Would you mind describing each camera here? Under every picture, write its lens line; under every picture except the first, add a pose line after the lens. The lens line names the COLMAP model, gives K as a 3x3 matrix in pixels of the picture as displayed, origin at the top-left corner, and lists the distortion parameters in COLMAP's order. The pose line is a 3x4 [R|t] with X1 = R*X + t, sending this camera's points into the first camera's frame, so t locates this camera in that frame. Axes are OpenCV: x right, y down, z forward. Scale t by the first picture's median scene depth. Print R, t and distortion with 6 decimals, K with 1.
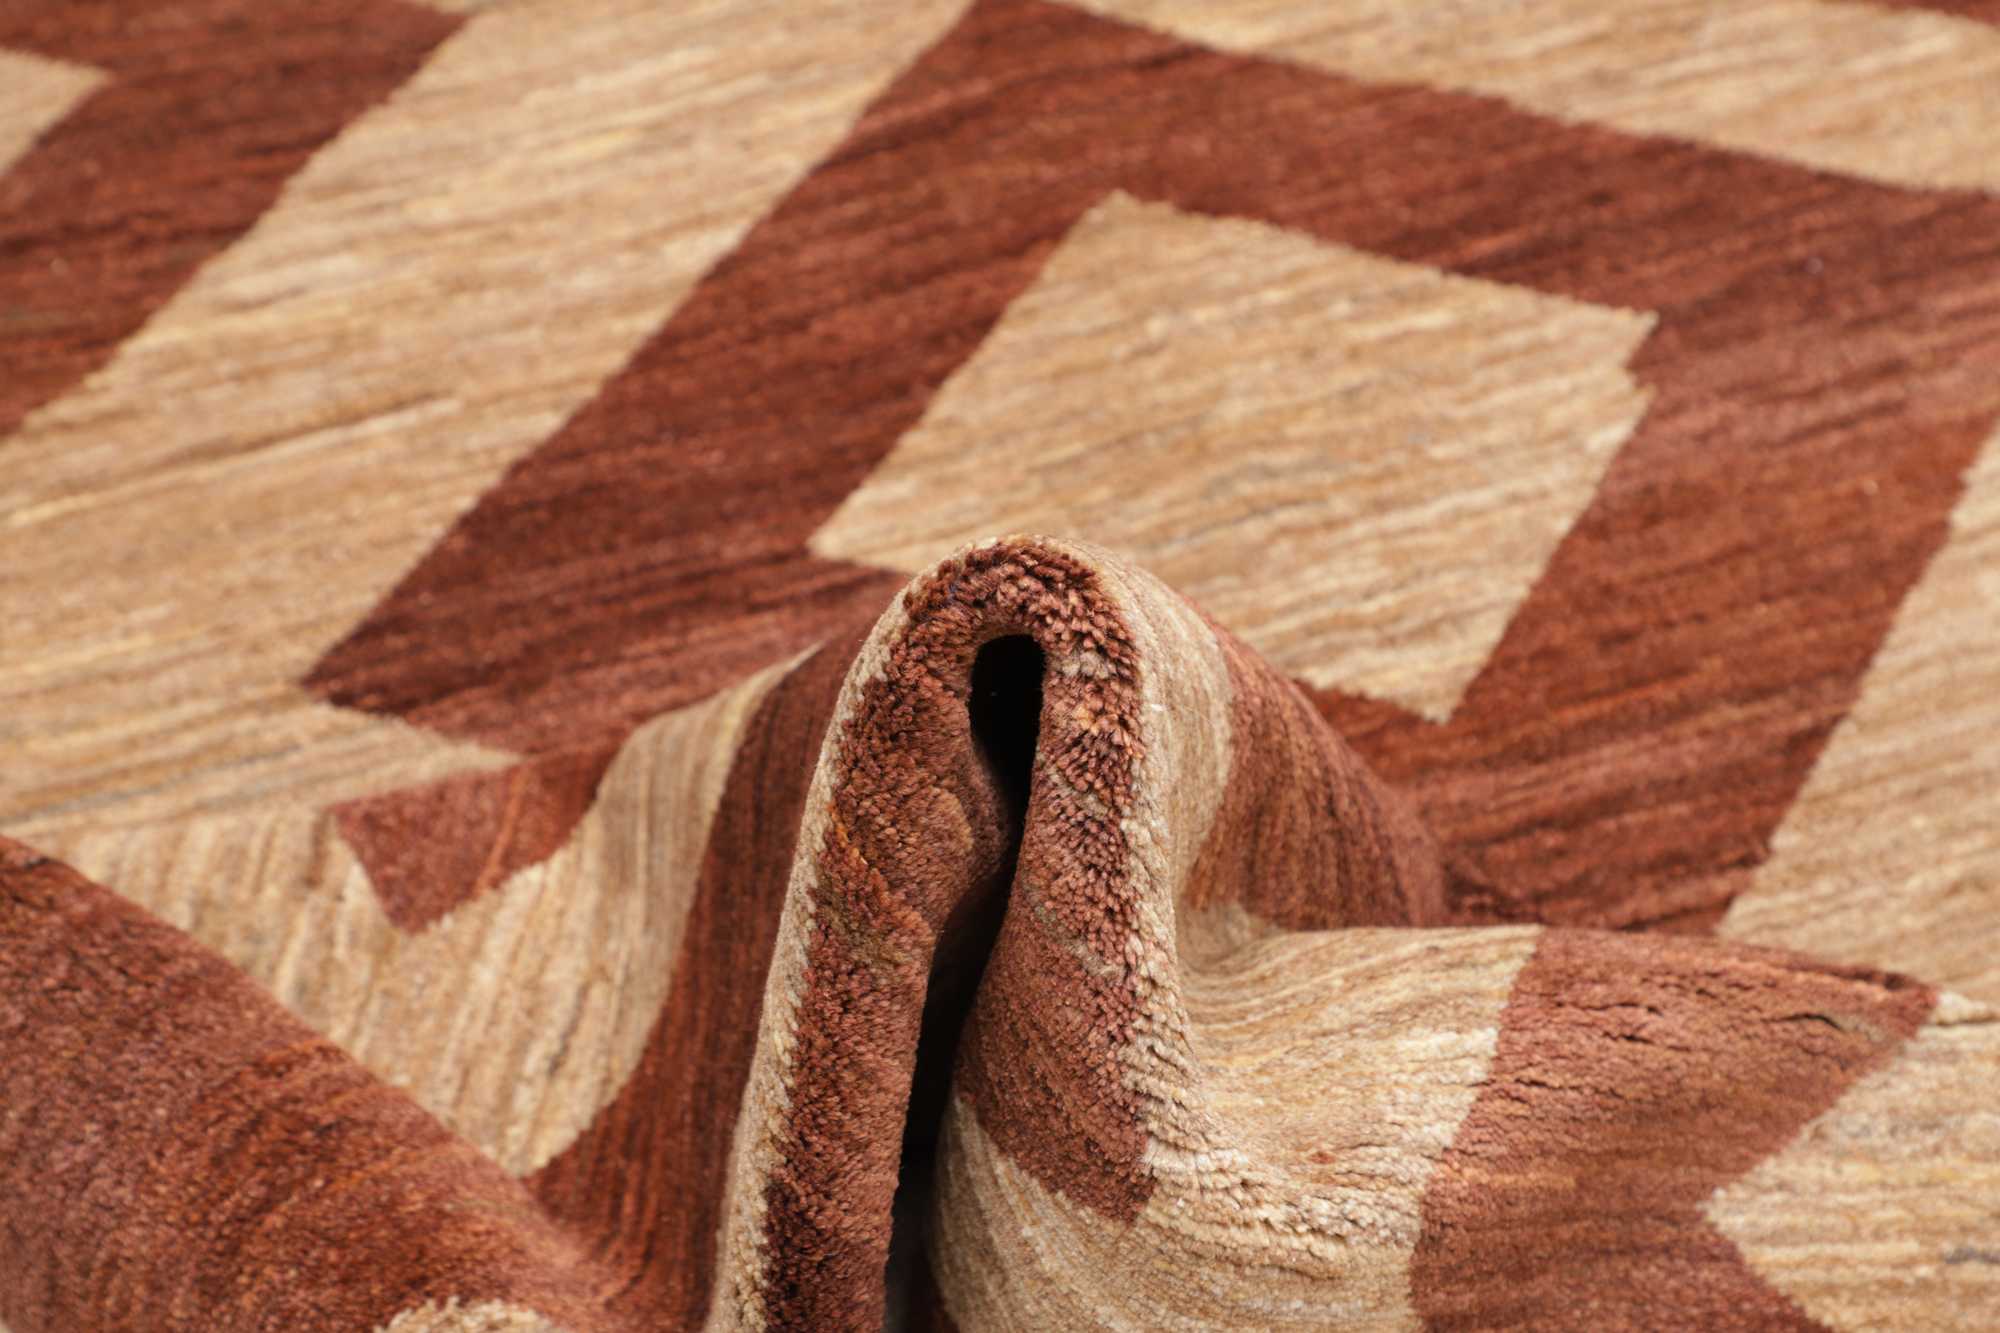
lens RADIAL K [[3734.8, 0, 991.6], [0, 3734.8, 683.6], [0, 0, 1]] dist [0.321472, 0.000000]
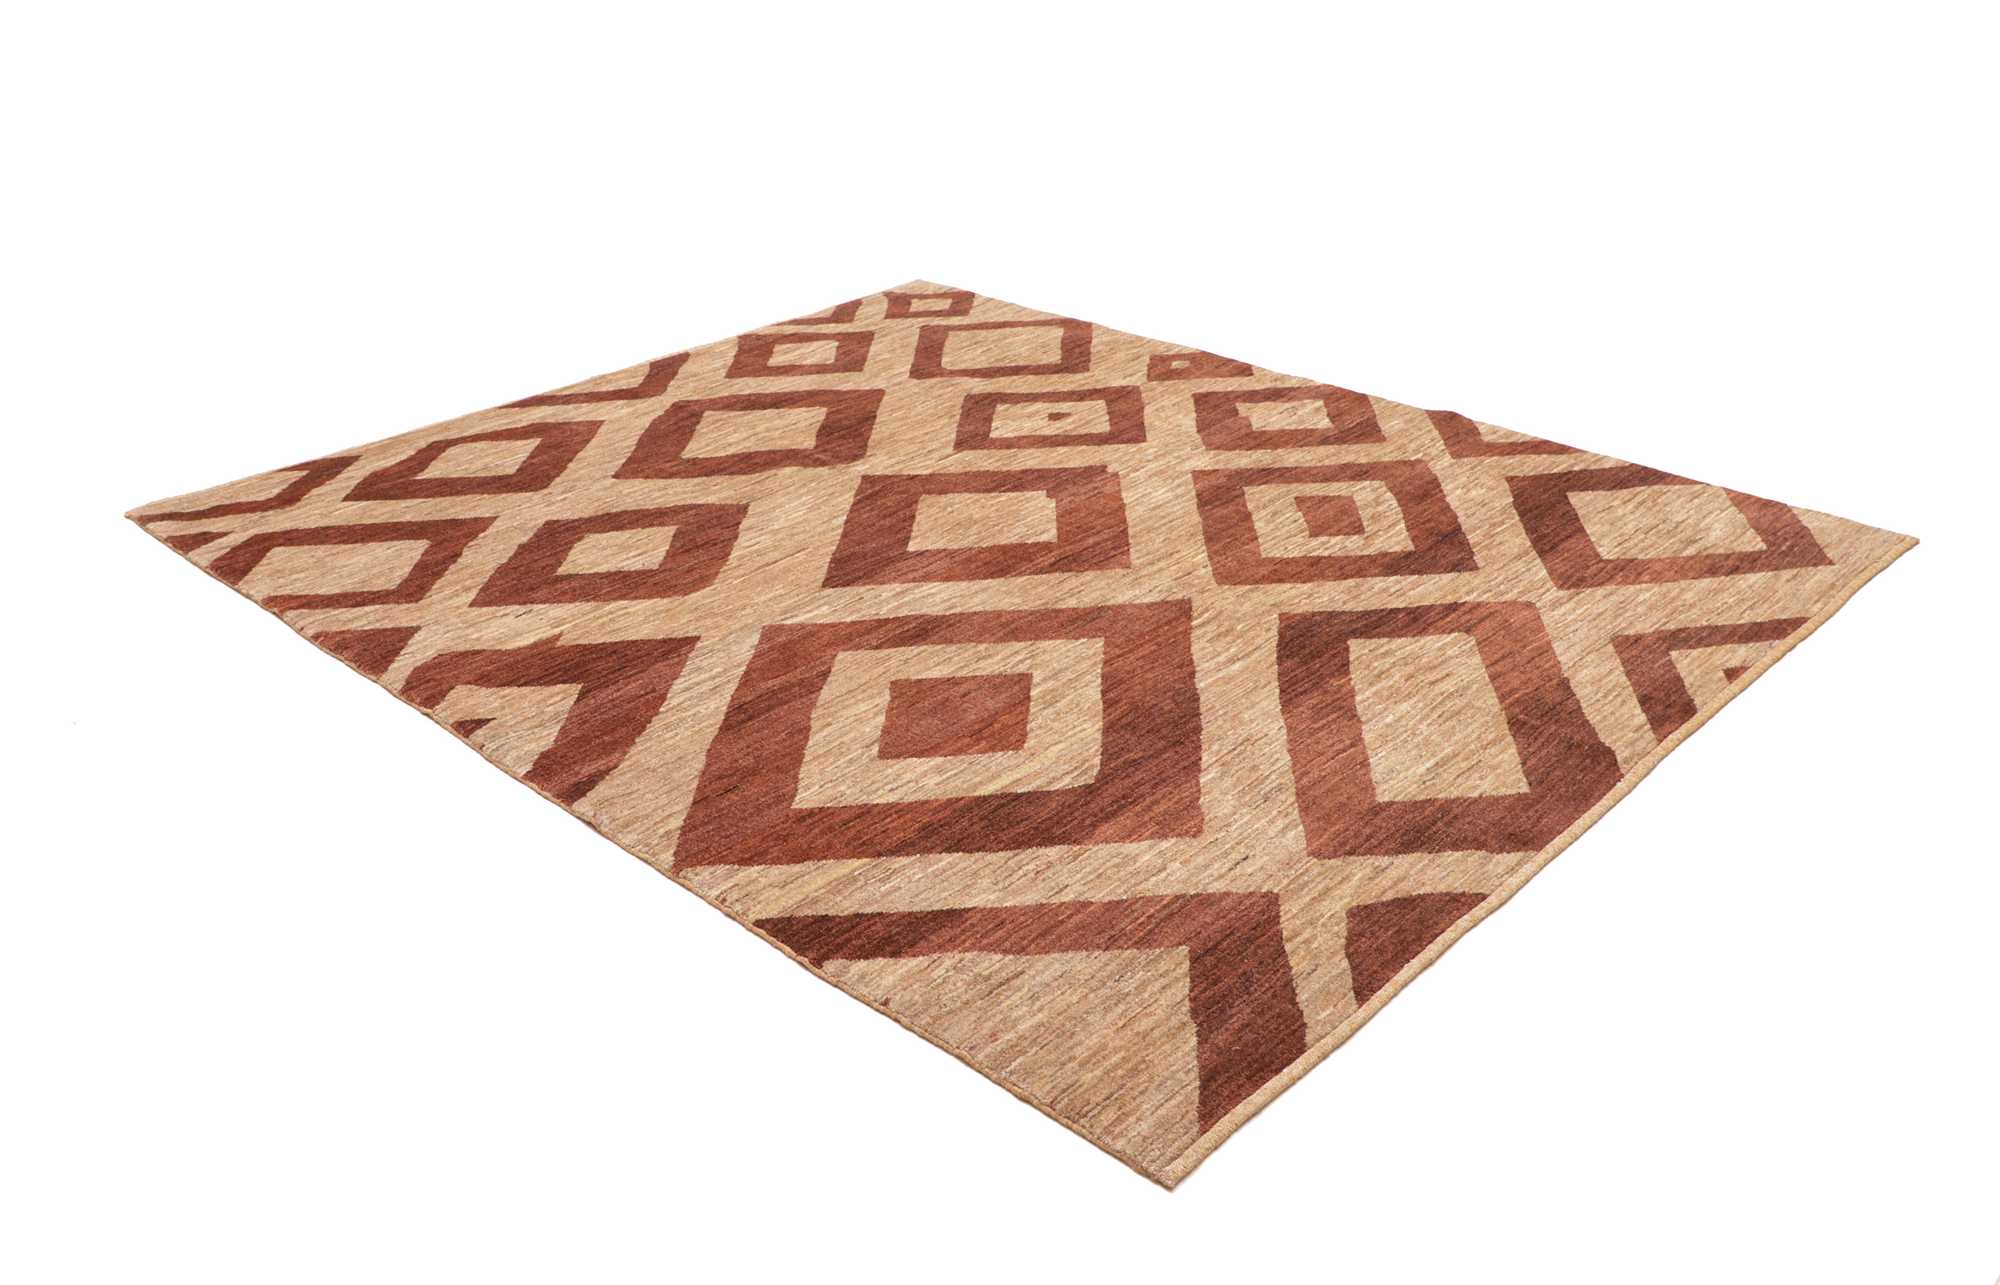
lens RADIAL K [[1789.8, 0, 990.4], [0, 1789.8, 644.5], [0, 0, 1]] dist [-0.025442, 0.022871]
pose [[0.880748, -0.192302, 0.432786, -0.863774], [0.338152, 0.895162, -0.290409, 0.681692], [-0.331567, 0.402125, 0.853439, -0.756083]]
